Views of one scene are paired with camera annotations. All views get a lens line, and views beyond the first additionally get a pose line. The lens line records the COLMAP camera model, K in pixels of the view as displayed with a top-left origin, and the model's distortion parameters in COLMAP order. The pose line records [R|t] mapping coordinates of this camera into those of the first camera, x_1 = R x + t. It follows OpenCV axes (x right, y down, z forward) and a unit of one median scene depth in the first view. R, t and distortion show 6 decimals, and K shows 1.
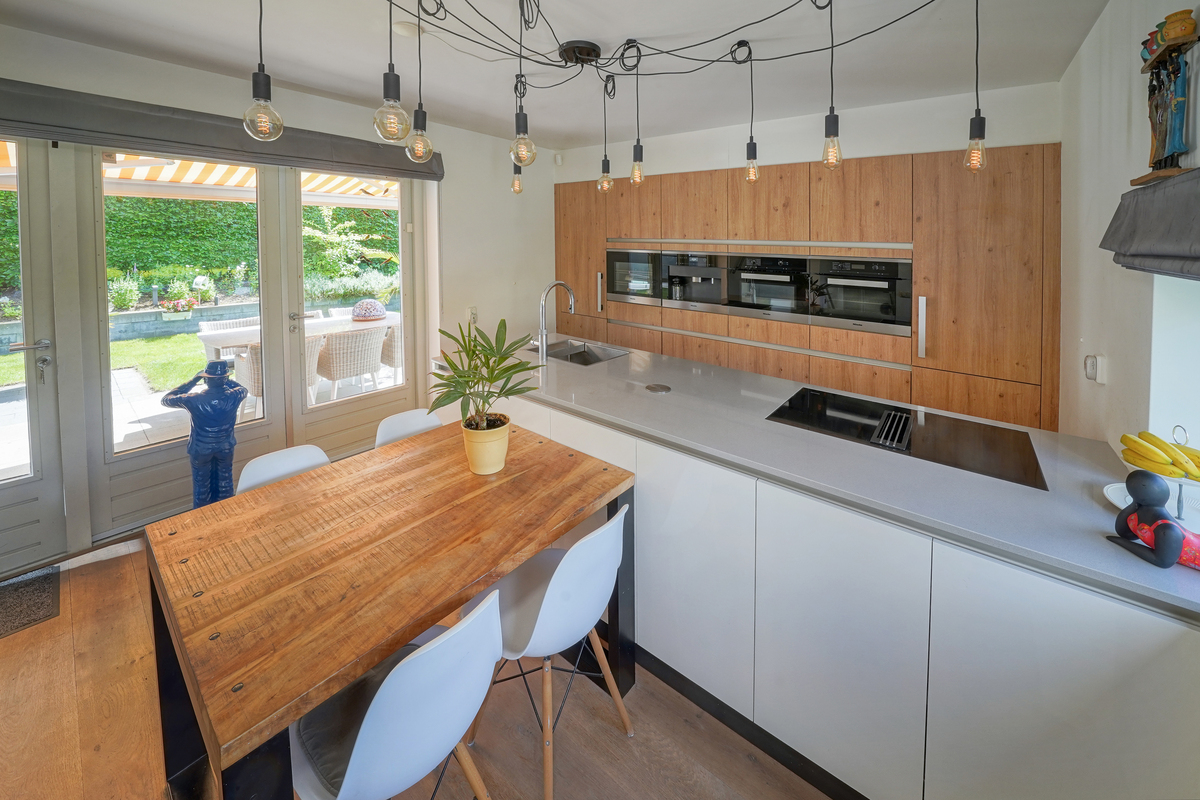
lens RADIAL K [[441.6, 0, 600.0], [0, 441.6, 400.0], [0, 0, 1]] dist [-0.019837, -0.000127]
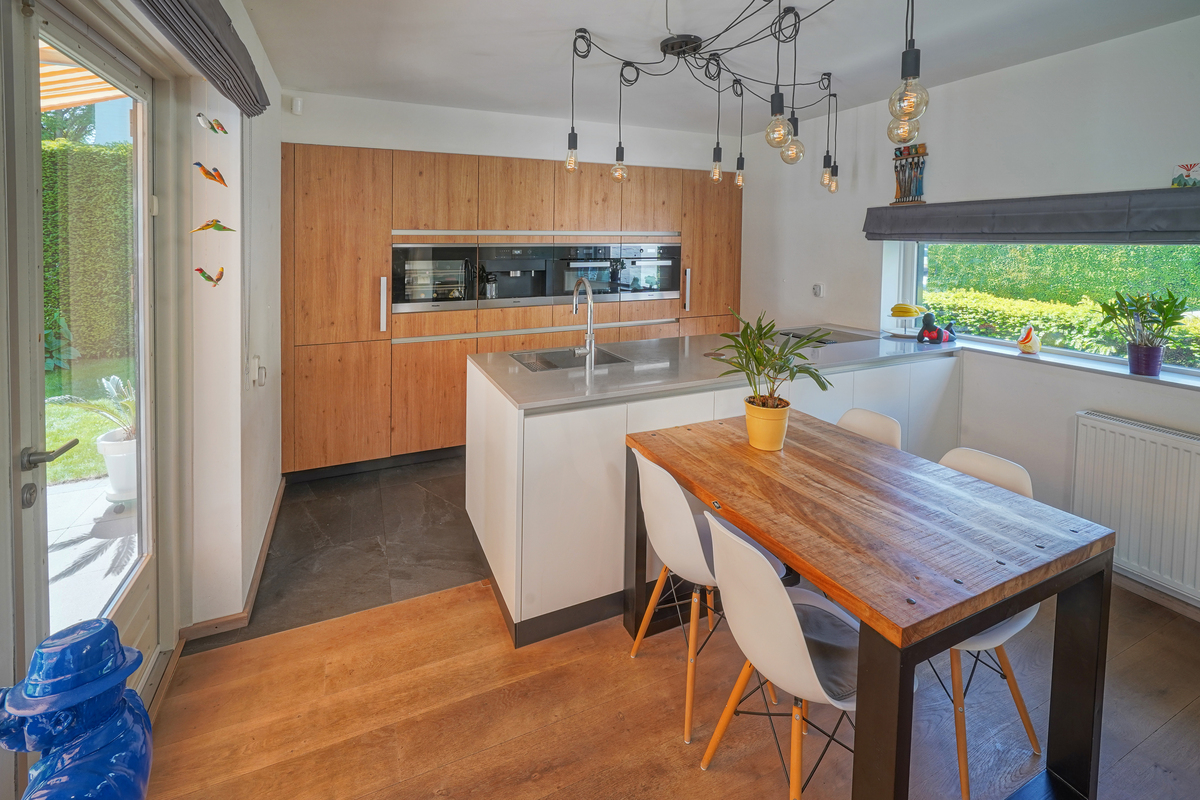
lens RADIAL K [[493.6, 0, 600.0], [0, 493.6, 400.0], [0, 0, 1]] dist [-0.000358, -0.000016]
pose [[0.444409, -0.296936, 0.845180, -0.780888], [0.306377, 0.936954, 0.168081, -0.169658], [-0.841804, 0.184247, 0.507365, 0.436659]]
